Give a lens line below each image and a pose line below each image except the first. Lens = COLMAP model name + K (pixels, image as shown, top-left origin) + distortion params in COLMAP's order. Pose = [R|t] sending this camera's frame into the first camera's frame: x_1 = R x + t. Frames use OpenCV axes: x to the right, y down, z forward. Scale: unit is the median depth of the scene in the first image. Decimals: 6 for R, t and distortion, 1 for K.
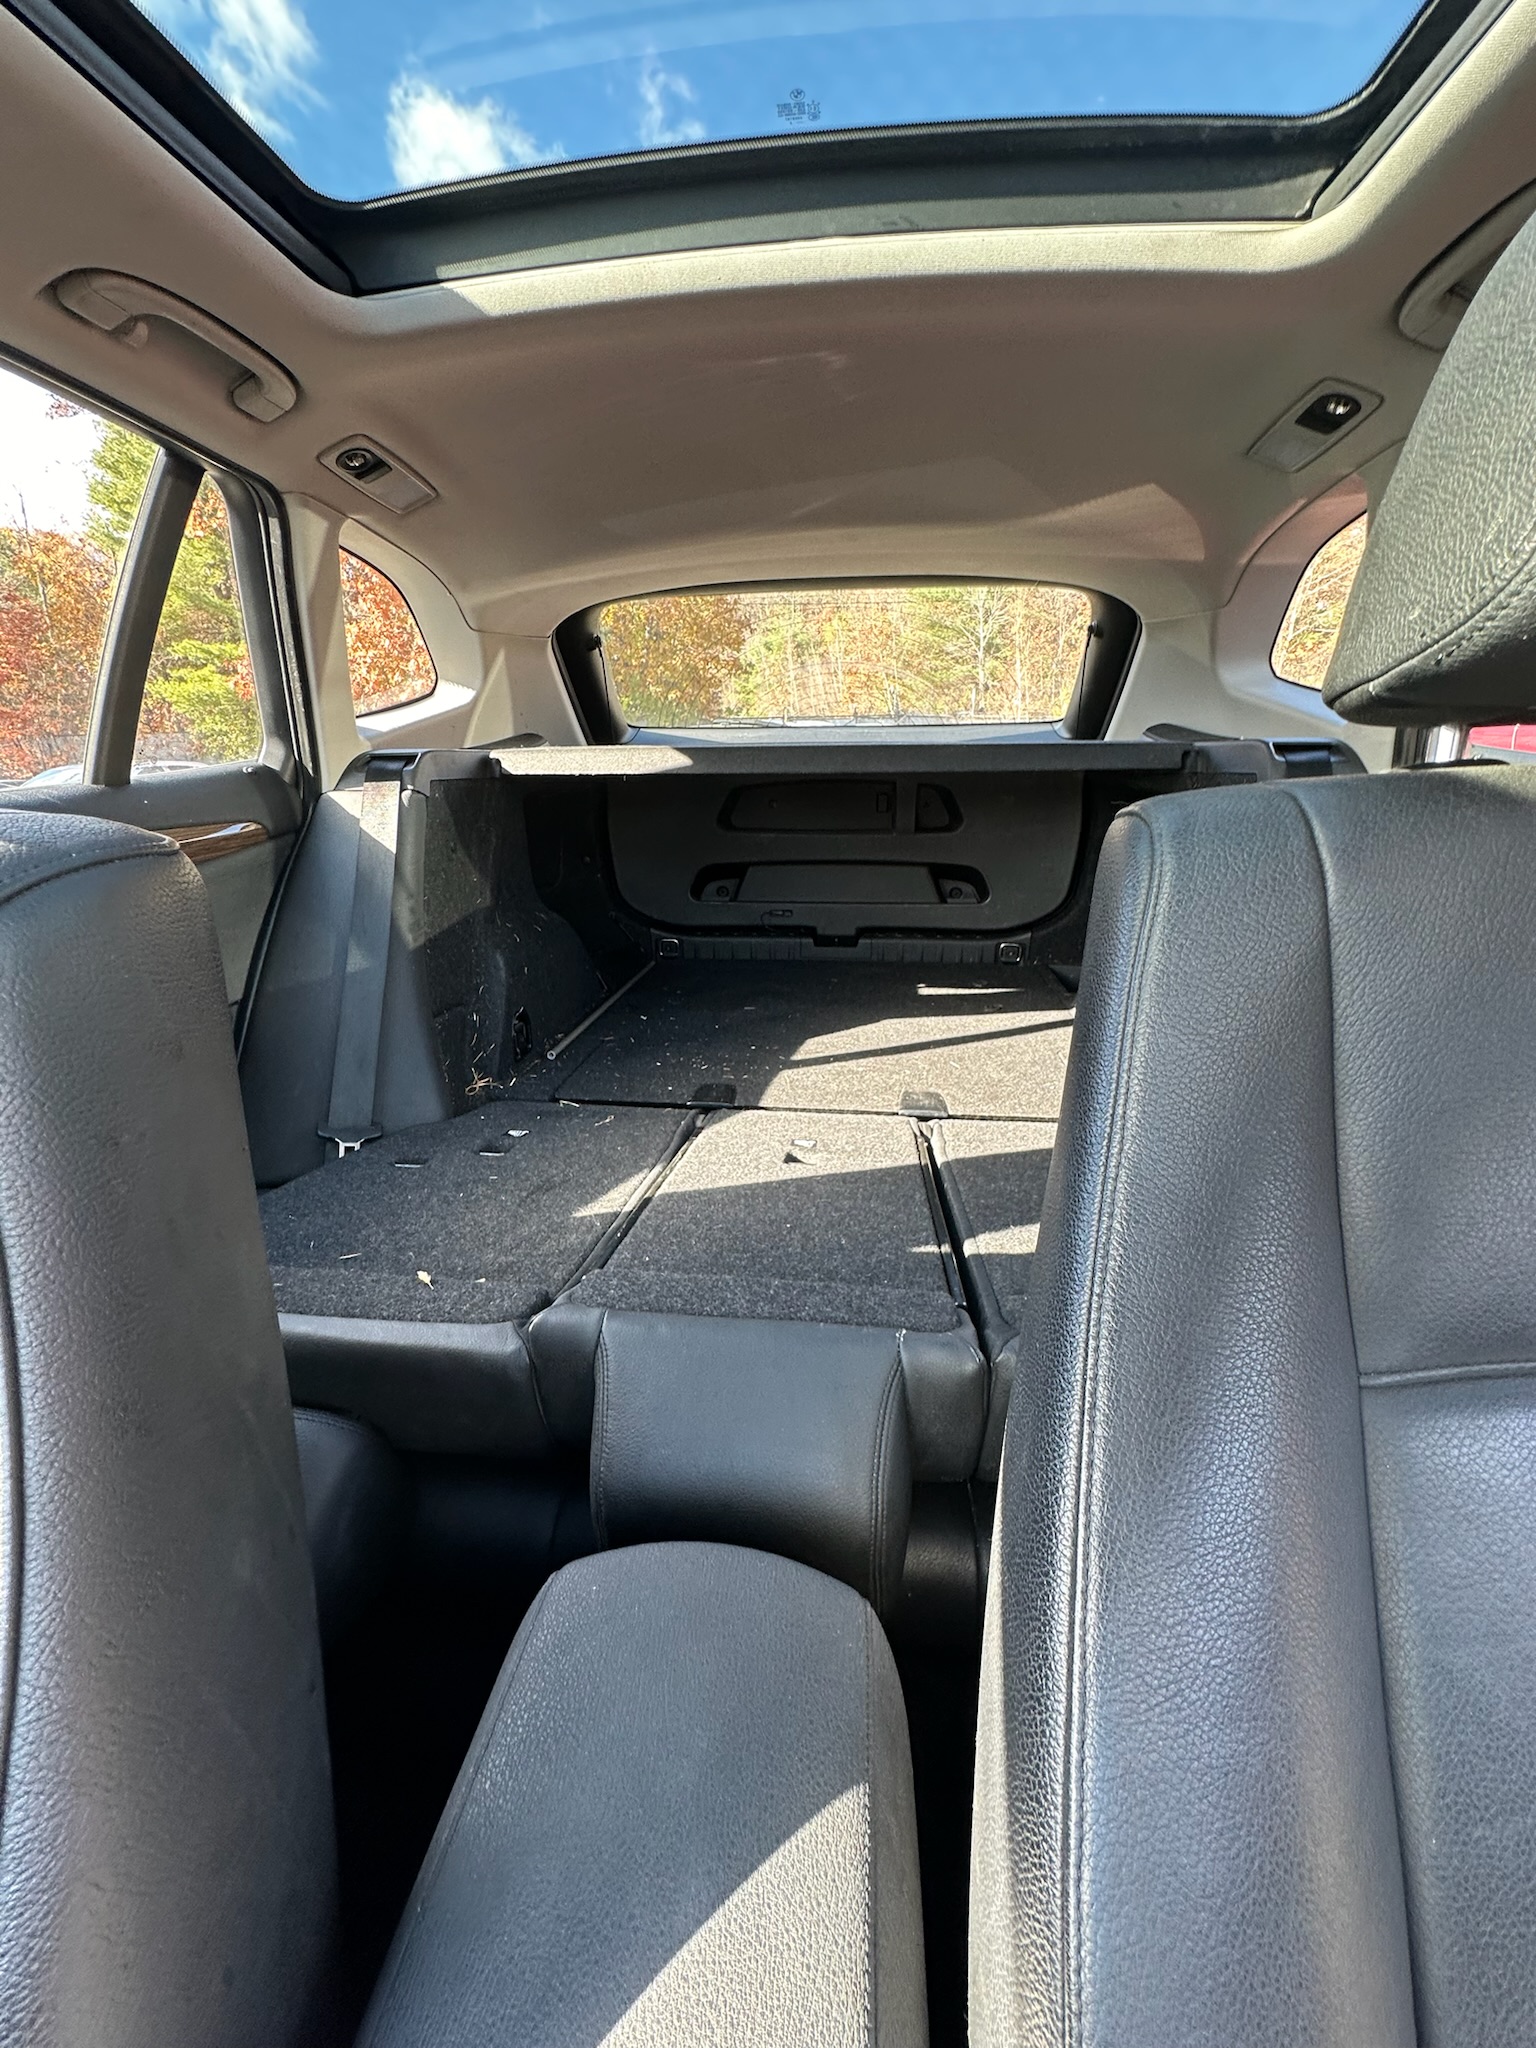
lens RADIAL K [[817.1, 0, 768.0], [0, 817.1, 1024.0], [0, 0, 1]] dist [-0.001580, -0.000116]
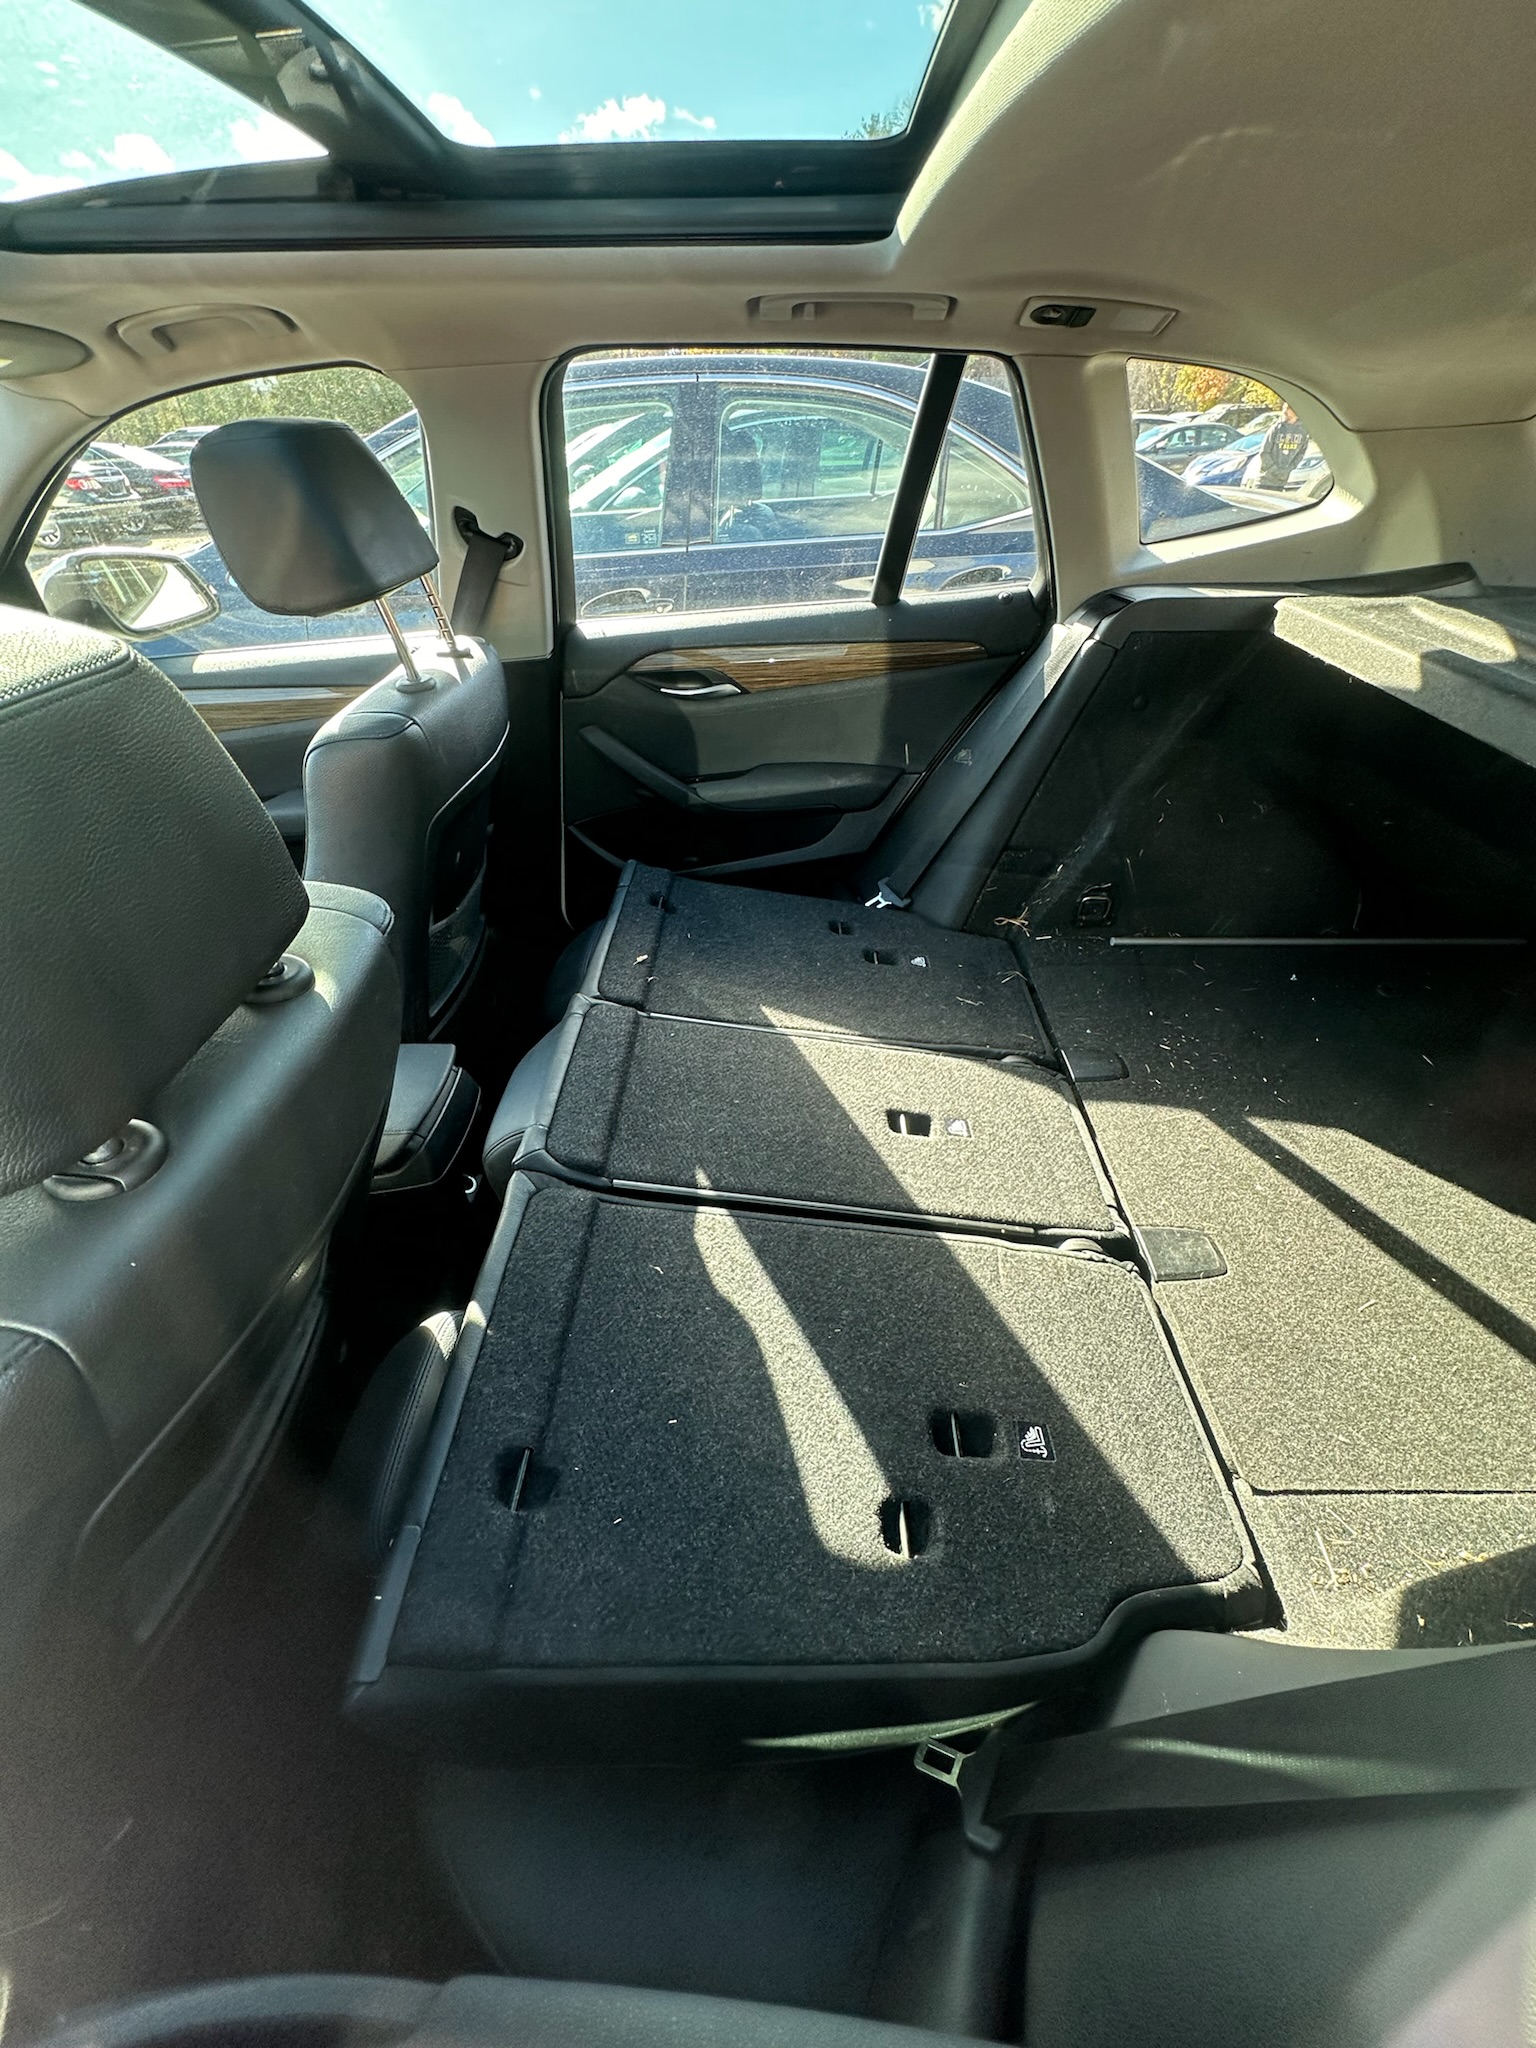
lens RADIAL K [[817.1, 0, 768.0], [0, 817.1, 1024.0], [0, 0, 1]] dist [-0.001580, -0.000116]
pose [[0.092903, 0.619870, -0.779186, 0.571091], [-0.286675, 0.766084, 0.575267, -0.362333], [0.953513, 0.169929, 0.248873, 0.410027]]
